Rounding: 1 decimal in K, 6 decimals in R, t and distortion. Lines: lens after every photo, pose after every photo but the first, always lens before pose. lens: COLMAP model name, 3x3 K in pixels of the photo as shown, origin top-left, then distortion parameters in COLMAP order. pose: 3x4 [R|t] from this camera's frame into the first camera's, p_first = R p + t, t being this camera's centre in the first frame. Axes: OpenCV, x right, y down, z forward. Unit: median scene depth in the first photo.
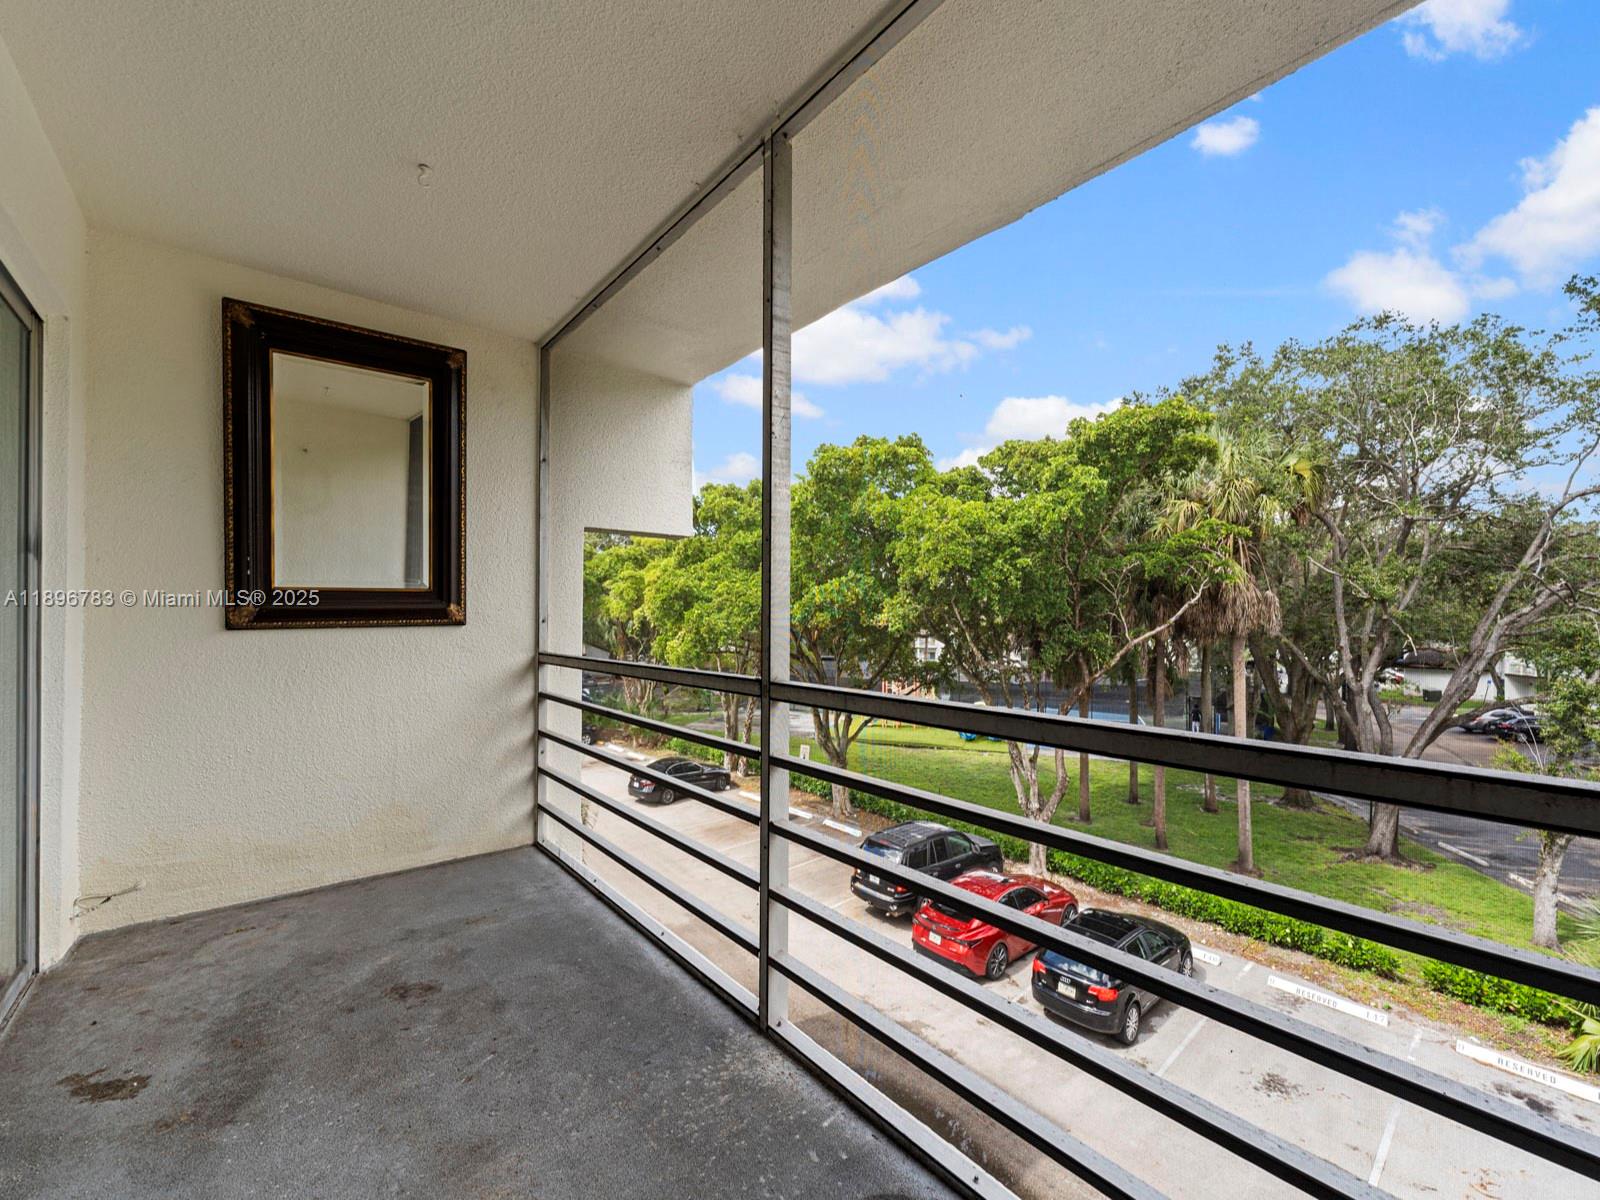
lens RADIAL K [[646.1, 0, 796.2], [0, 646.1, 603.8], [0, 0, 1]] dist [-0.001400, 0.000194]
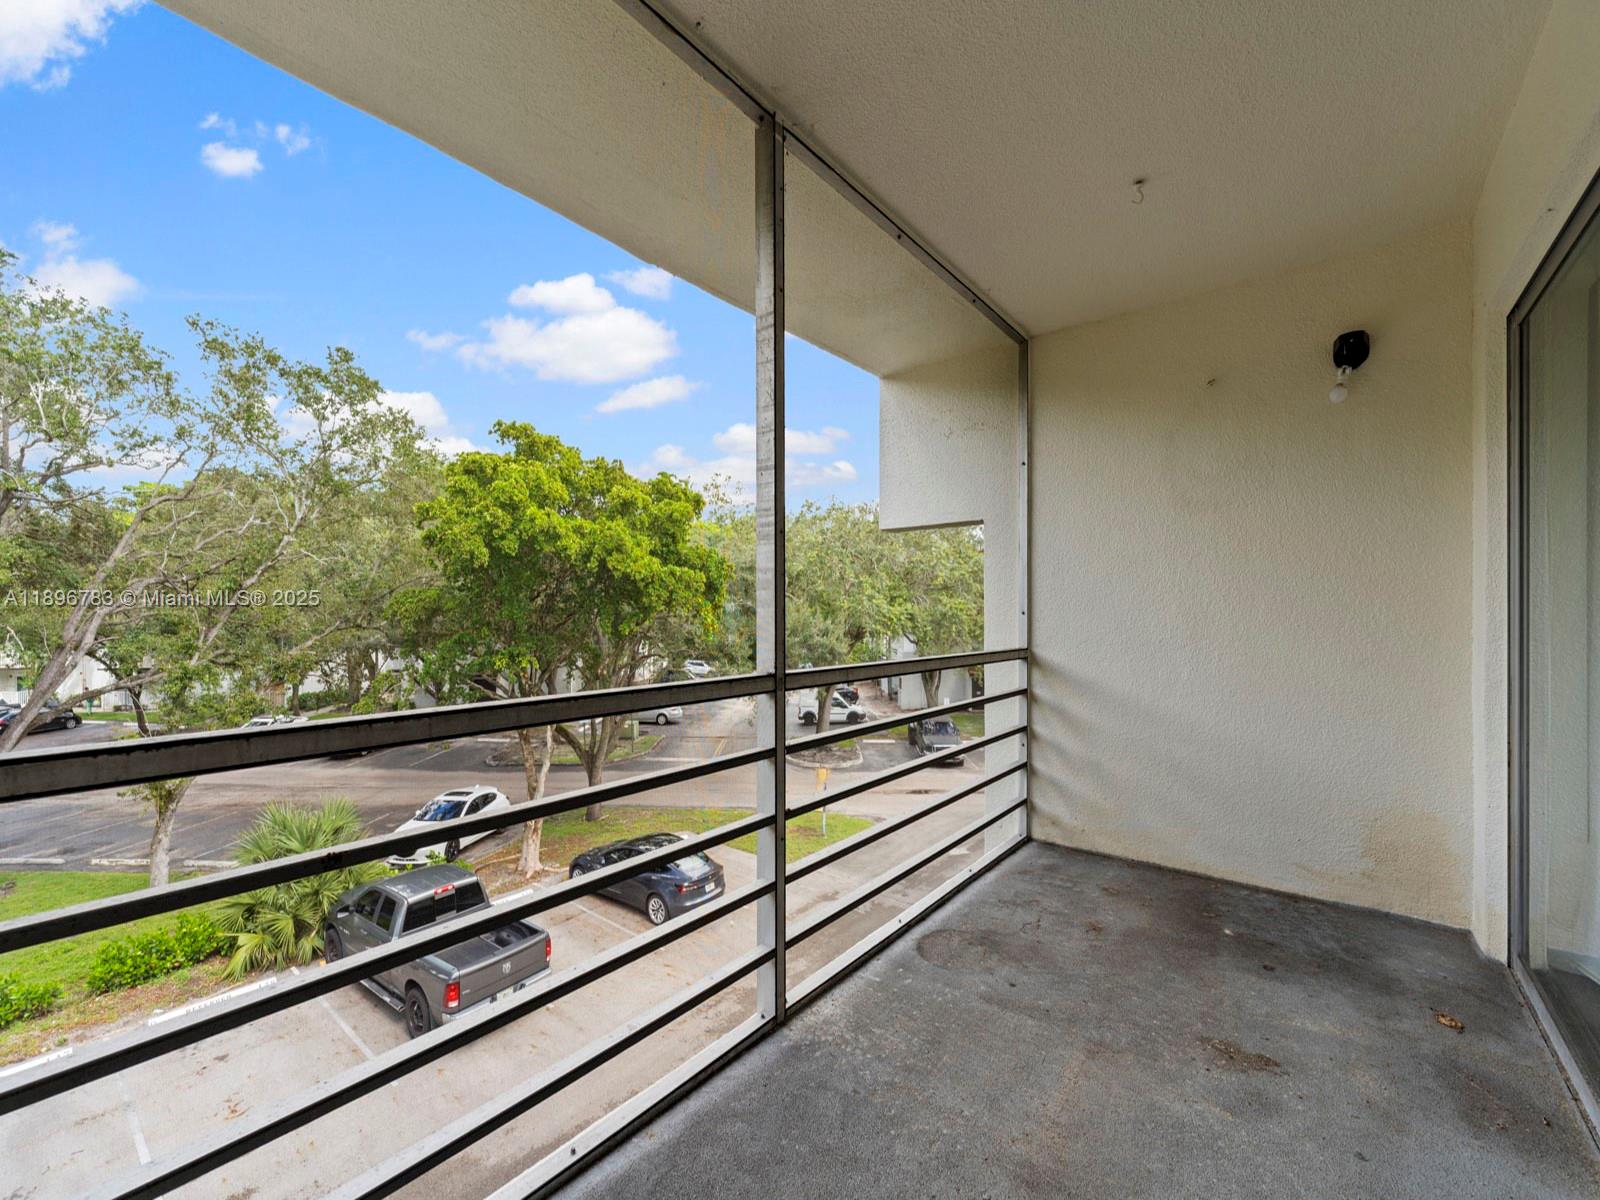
lens RADIAL K [[646.1, 0, 794.8], [0, 646.1, 604.5], [0, 0, 1]] dist [-0.001400, 0.000194]
pose [[-0.175810, 0.002817, 0.984420, -0.158975], [-0.019479, 0.999790, -0.006340, 0.002752], [-0.984231, -0.020290, -0.175718, 0.178140]]
